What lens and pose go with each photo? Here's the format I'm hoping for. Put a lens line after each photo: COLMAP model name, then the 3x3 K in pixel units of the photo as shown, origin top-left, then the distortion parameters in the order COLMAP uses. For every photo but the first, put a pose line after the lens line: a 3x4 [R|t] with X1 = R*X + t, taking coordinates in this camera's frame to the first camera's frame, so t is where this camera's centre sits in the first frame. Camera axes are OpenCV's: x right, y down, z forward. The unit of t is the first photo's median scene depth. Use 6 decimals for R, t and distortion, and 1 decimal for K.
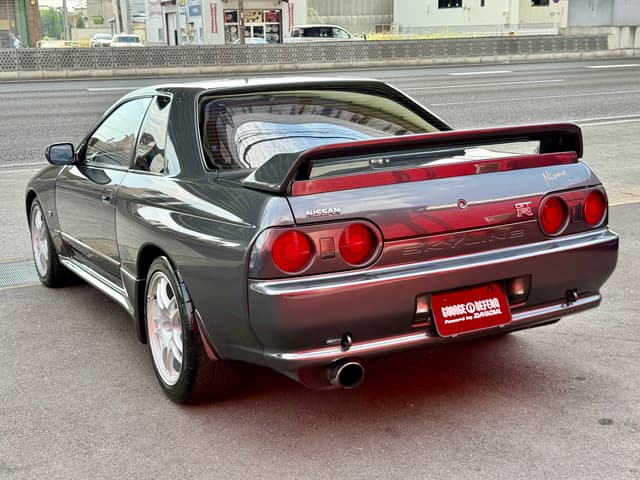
lens RADIAL K [[893.6, 0, 317.1], [0, 893.6, 244.6], [0, 0, 1]] dist [0.194148, -0.434438]
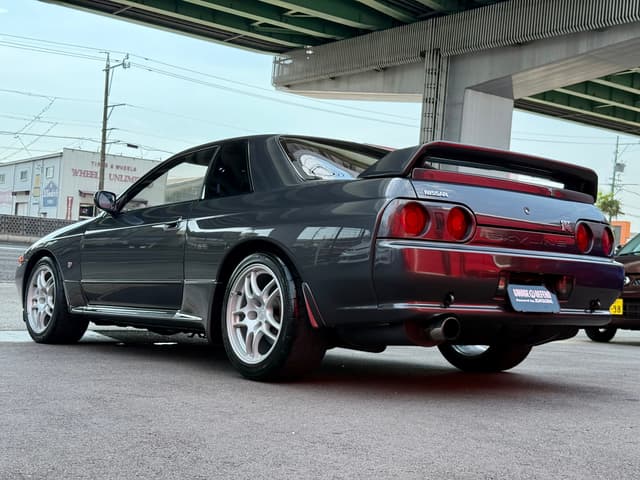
lens RADIAL K [[893.6, 0, 317.1], [0, 893.6, 244.6], [0, 0, 1]] dist [0.194148, -0.434438]
pose [[0.979288, 0.094491, 0.179070, -0.312198], [-0.048989, 0.968722, -0.243266, 0.289261], [-0.196455, 0.229455, 0.953287, -0.122468]]
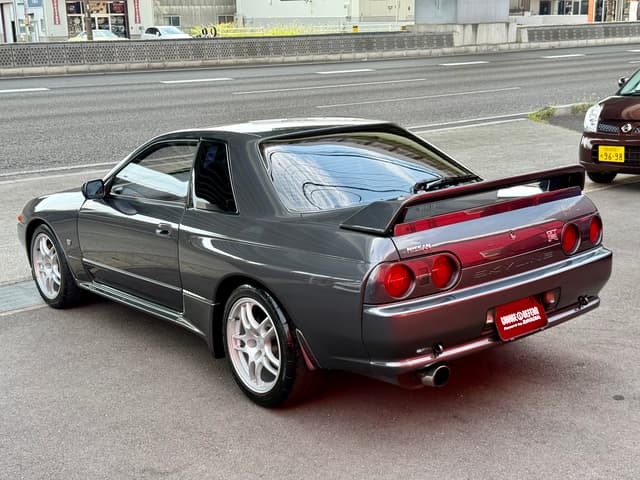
lens RADIAL K [[893.6, 0, 317.1], [0, 893.6, 244.6], [0, 0, 1]] dist [0.194148, -0.434438]
pose [[0.983851, -0.043884, 0.173525, -0.294293], [0.041533, 0.998990, 0.017159, -0.057476], [-0.174103, -0.009675, 0.984680, -0.178924]]
